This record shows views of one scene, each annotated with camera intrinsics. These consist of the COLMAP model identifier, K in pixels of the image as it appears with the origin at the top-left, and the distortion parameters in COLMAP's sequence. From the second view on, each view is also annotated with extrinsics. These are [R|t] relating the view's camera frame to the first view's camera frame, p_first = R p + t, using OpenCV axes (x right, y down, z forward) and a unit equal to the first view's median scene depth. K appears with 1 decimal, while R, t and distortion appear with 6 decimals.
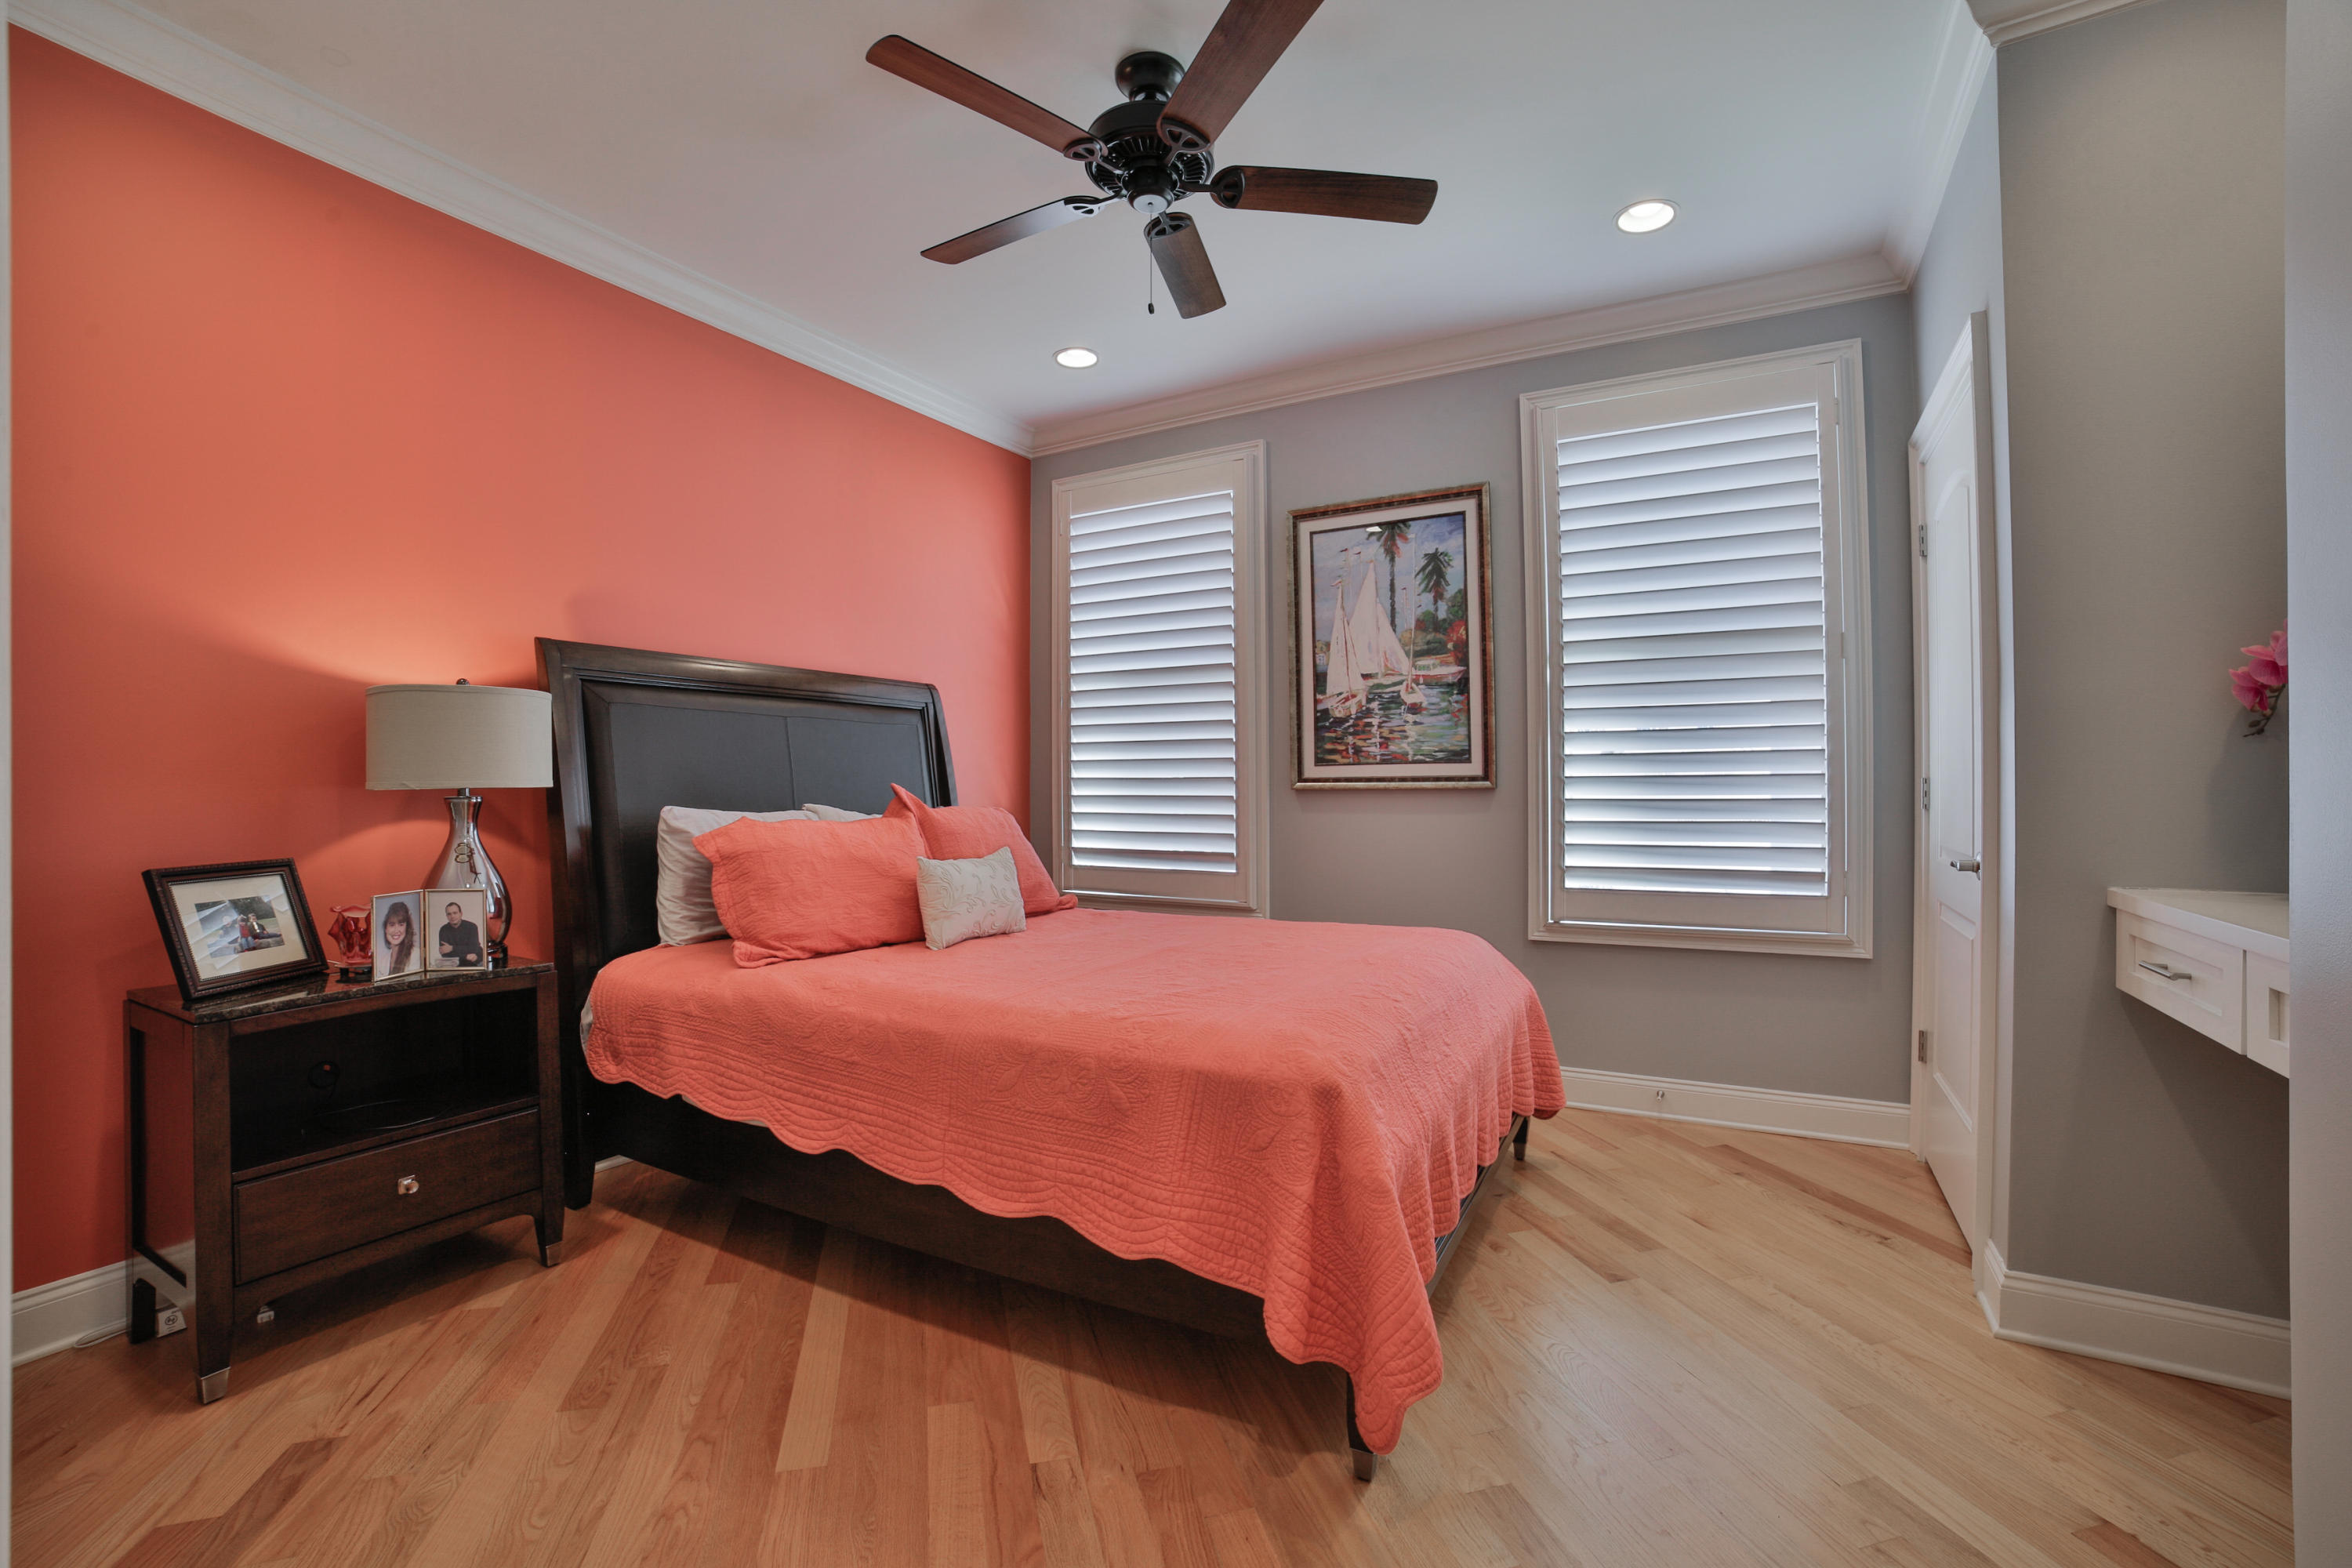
lens RADIAL K [[1011.8, 0, 1183.2], [0, 1011.8, 784.0], [0, 0, 1]] dist [-0.106449, 0.037809]
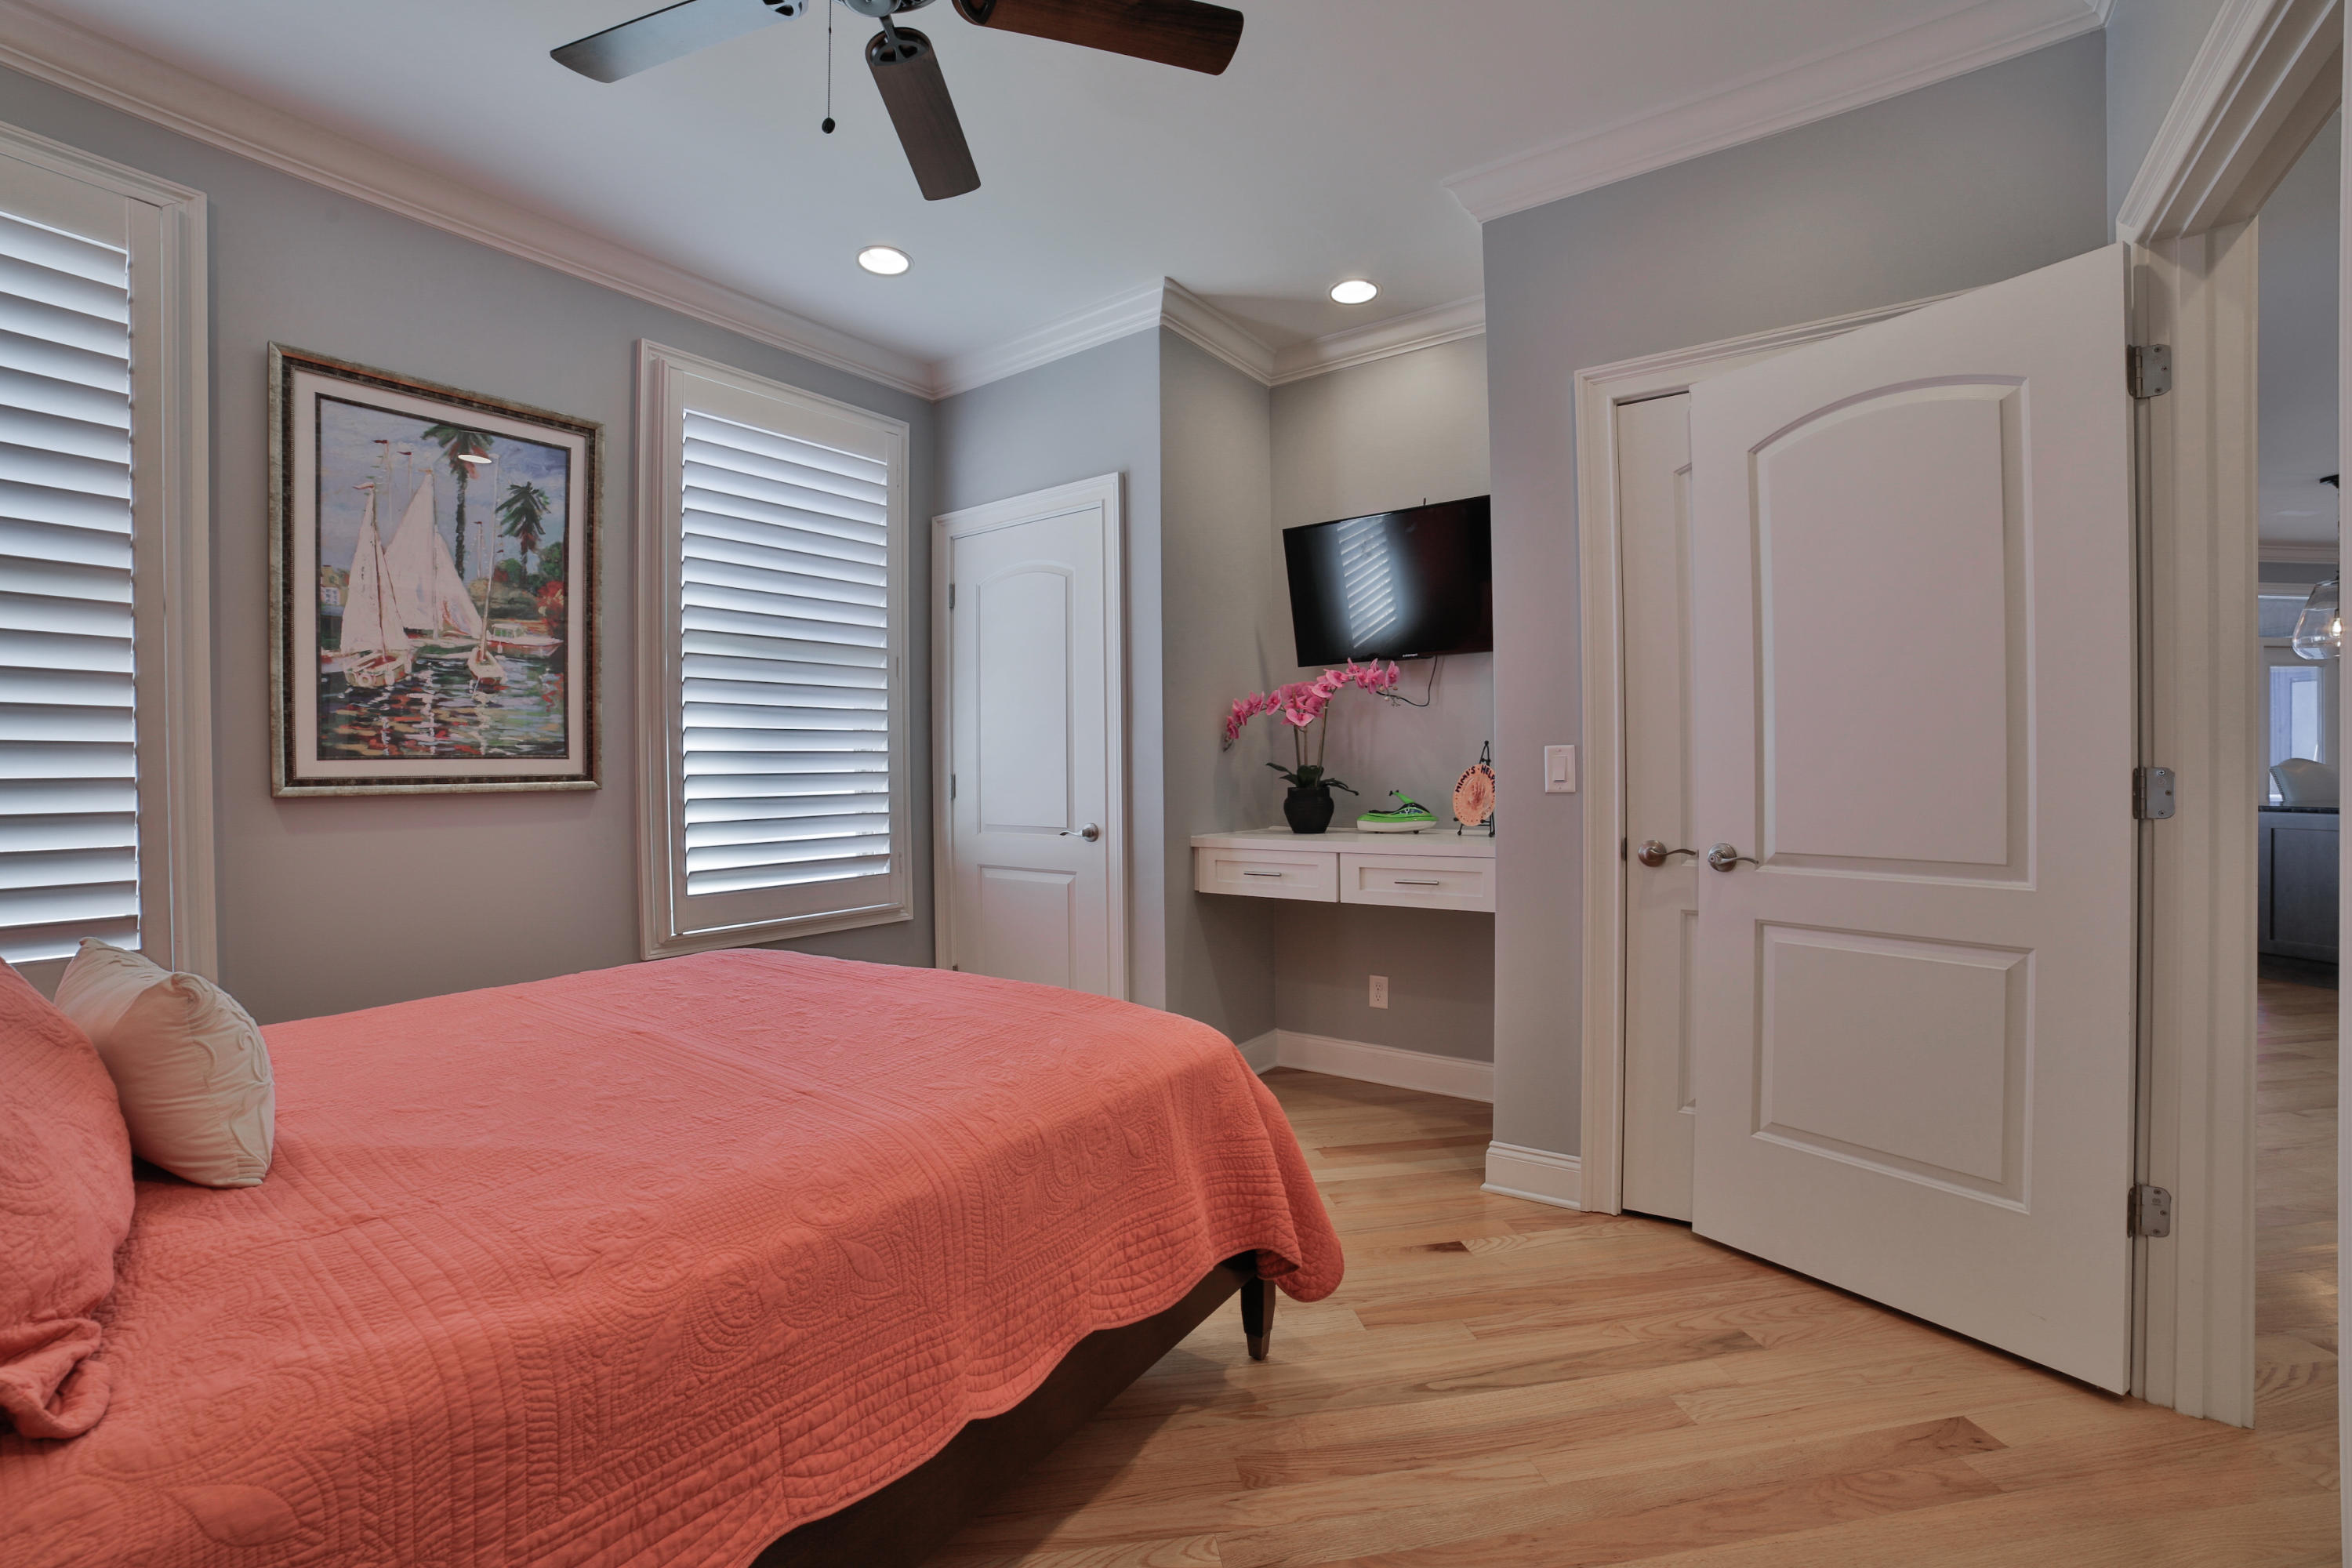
lens RADIAL K [[1011.8, 0, 1183.2], [0, 1011.8, 784.0], [0, 0, 1]] dist [-0.106449, 0.037809]
pose [[0.094634, -0.009417, 0.995468, -0.439995], [0.012290, 0.999890, 0.008291, -0.000856], [-0.995436, 0.011450, 0.094739, 0.416176]]
